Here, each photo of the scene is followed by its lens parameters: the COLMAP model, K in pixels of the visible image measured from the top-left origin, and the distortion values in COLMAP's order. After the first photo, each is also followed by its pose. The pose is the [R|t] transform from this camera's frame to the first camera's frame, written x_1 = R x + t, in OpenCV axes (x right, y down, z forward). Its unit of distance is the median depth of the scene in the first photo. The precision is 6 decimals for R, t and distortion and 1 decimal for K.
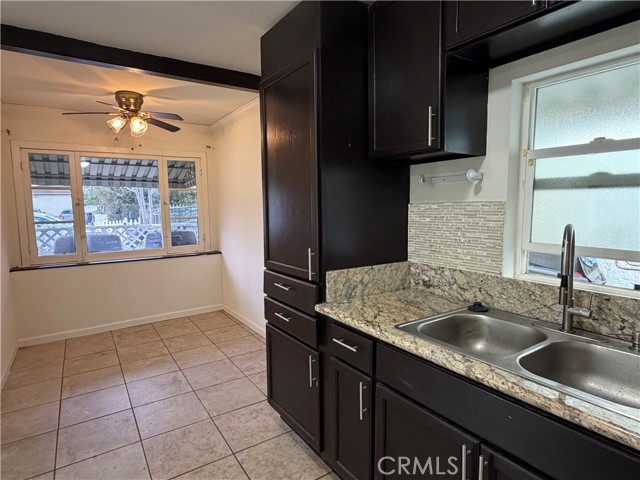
lens RADIAL K [[364.8, 0, 315.4], [0, 364.8, 241.6], [0, 0, 1]] dist [-0.010964, 0.013609]
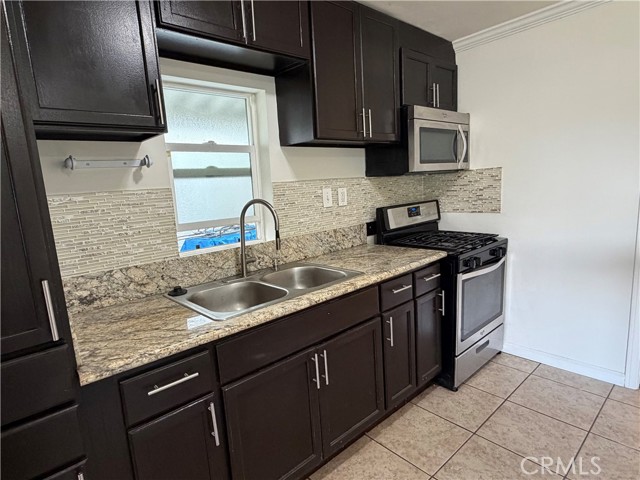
lens RADIAL K [[364.8, 0, 318.9], [0, 364.8, 240.4], [0, 0, 1]] dist [-0.010964, 0.013609]
pose [[-0.150725, -0.136289, 0.979136, -0.420961], [0.161630, 0.973726, 0.160417, -0.042378], [-0.975273, 0.182437, -0.124736, 0.501133]]
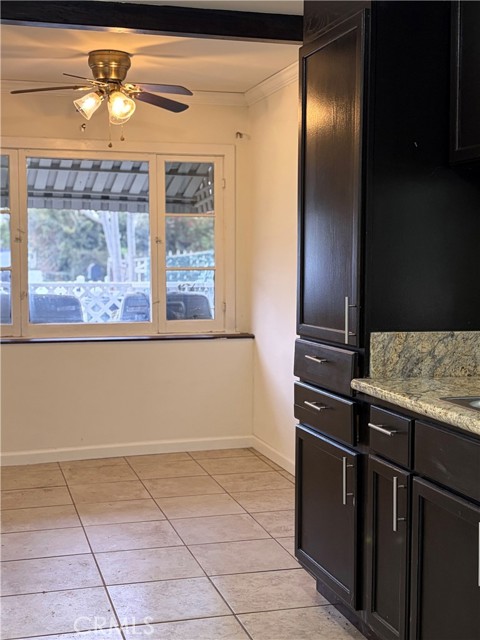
lens RADIAL K [[924.4, 0, 240.2], [0, 924.4, 320.8], [0, 0, 1]] dist [0.145540, 0.000000]
pose [[0.954034, 0.035506, -0.297587, 0.232065], [-0.045499, 0.998607, -0.026719, 0.088188], [0.296223, 0.039031, 0.954321, -0.539303]]
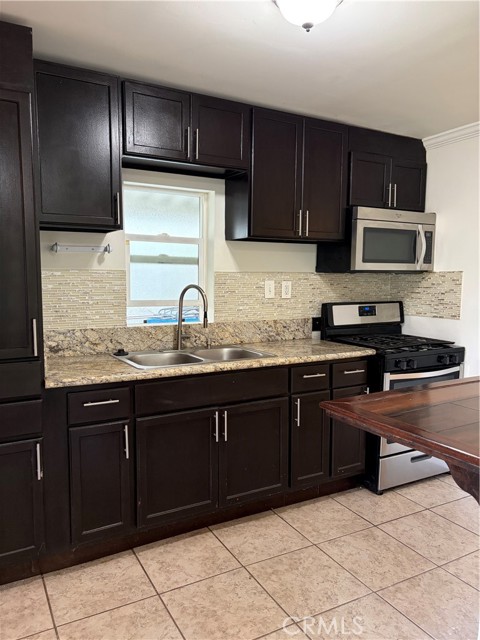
lens RADIAL K [[481.8, 0, 241.9], [0, 481.8, 319.2], [0, 0, 1]] dist [0.030232, -0.011415]
pose [[0.066989, -0.079644, 0.994570, -0.839953], [0.093502, 0.992923, 0.073214, -0.015081], [-0.993363, 0.088090, 0.073962, 0.311835]]
